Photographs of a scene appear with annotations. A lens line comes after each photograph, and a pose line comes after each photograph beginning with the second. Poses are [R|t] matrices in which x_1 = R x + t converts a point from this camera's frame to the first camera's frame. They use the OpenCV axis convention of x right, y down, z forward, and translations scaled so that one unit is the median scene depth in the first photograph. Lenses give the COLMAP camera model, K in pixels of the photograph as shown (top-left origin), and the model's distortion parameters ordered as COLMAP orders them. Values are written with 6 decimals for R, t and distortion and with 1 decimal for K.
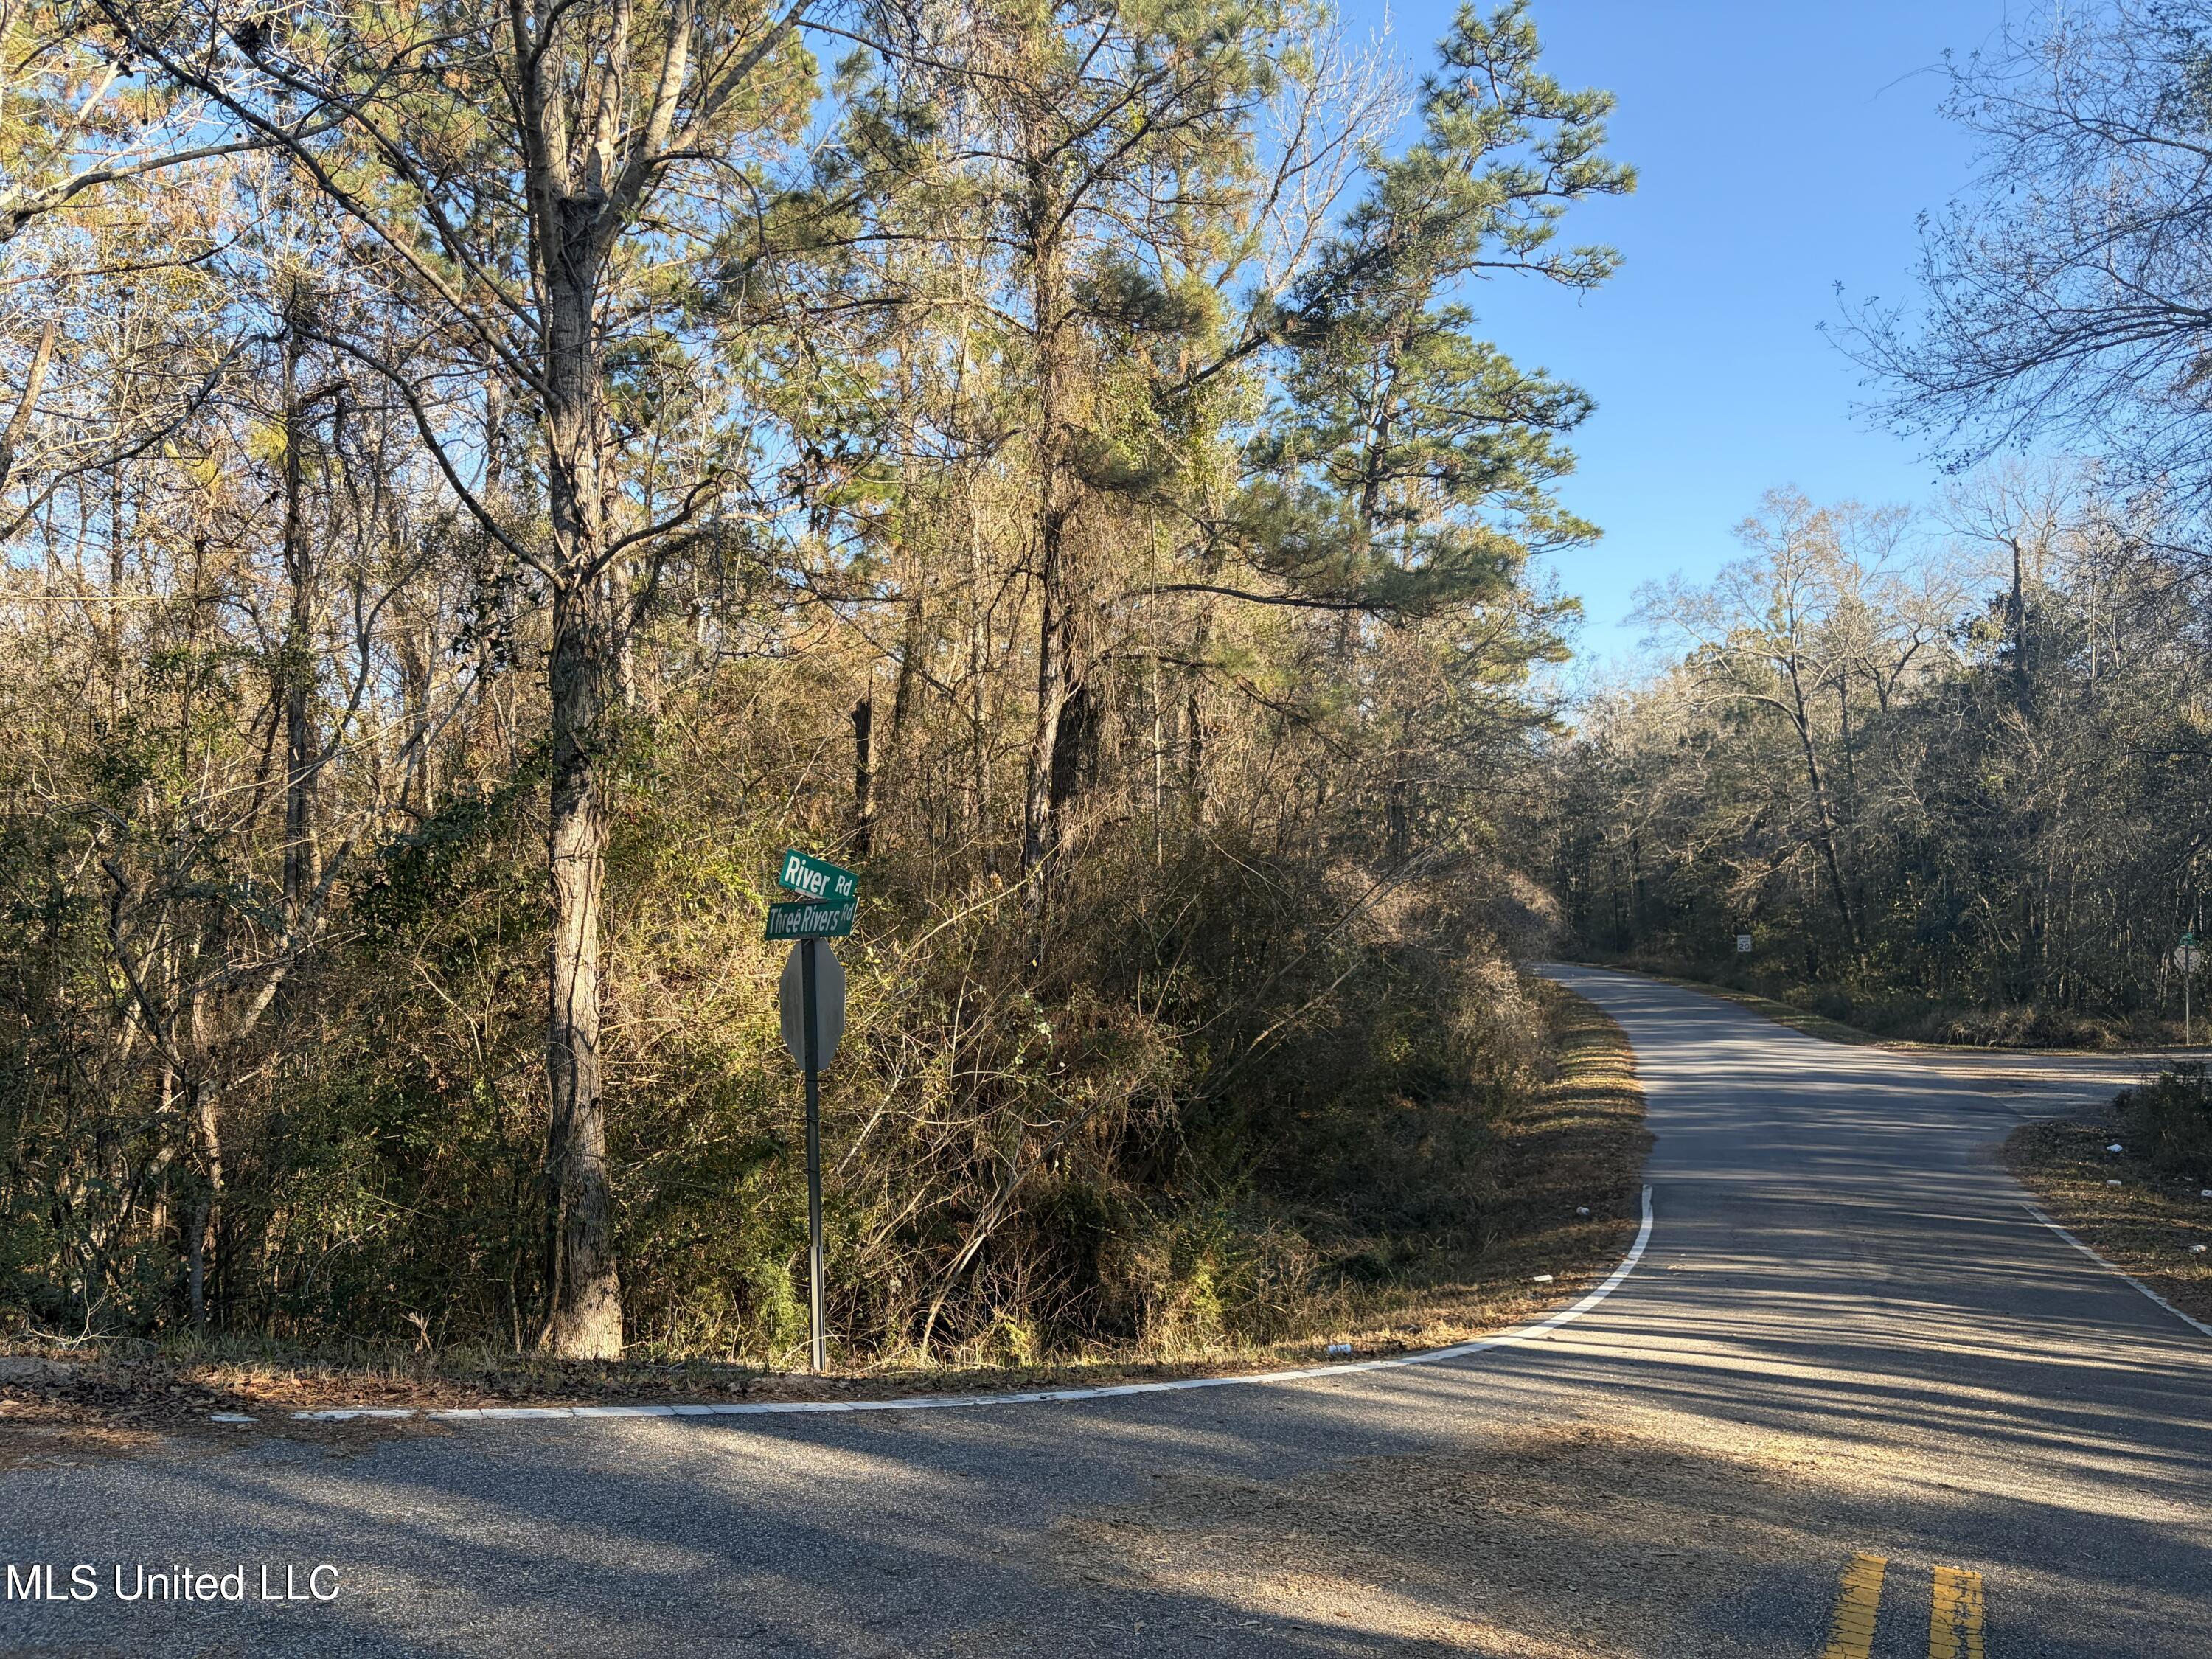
lens RADIAL K [[1643.7, 0, 1103.5], [0, 1643.7, 837.3], [0, 0, 1]] dist [0.018678, 0.003238]
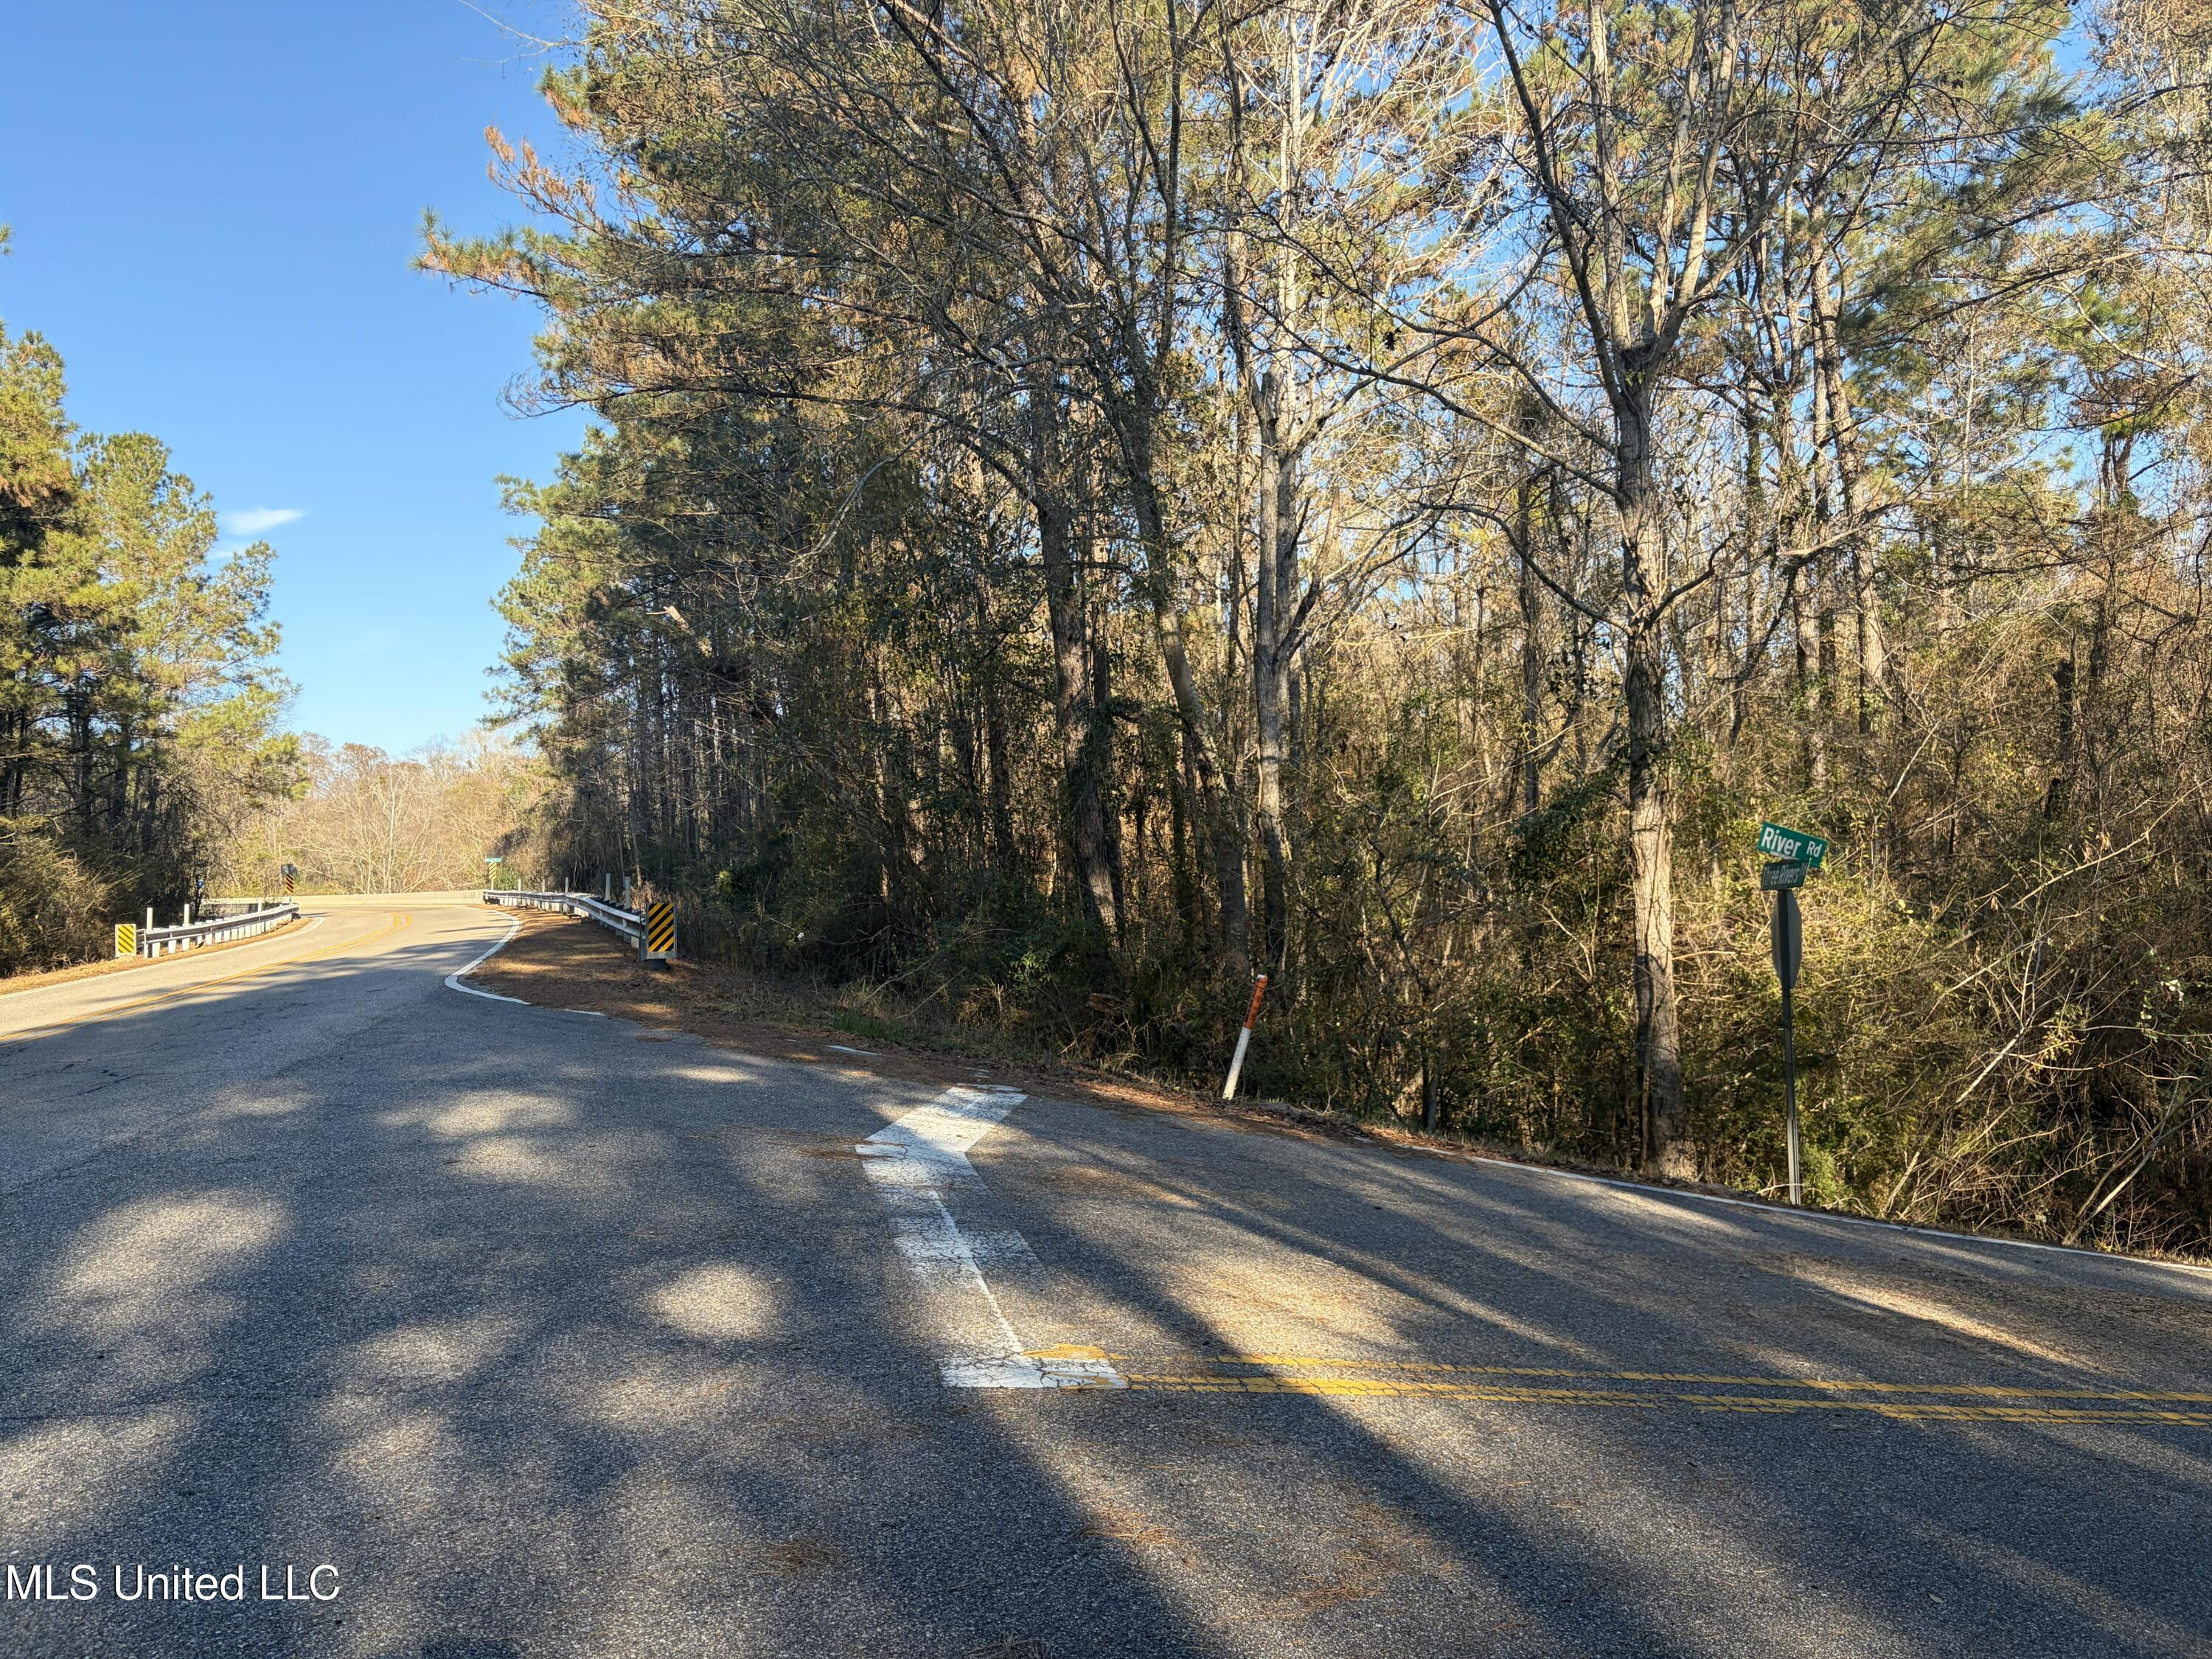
lens RADIAL K [[1643.7, 0, 1103.5], [0, 1643.7, 837.3], [0, 0, 1]] dist [0.018678, 0.003238]
pose [[0.710608, -0.016067, -0.703405, 0.318470], [0.032266, 0.999432, 0.009767, -0.009945], [0.702848, -0.029637, 0.710722, -0.285824]]
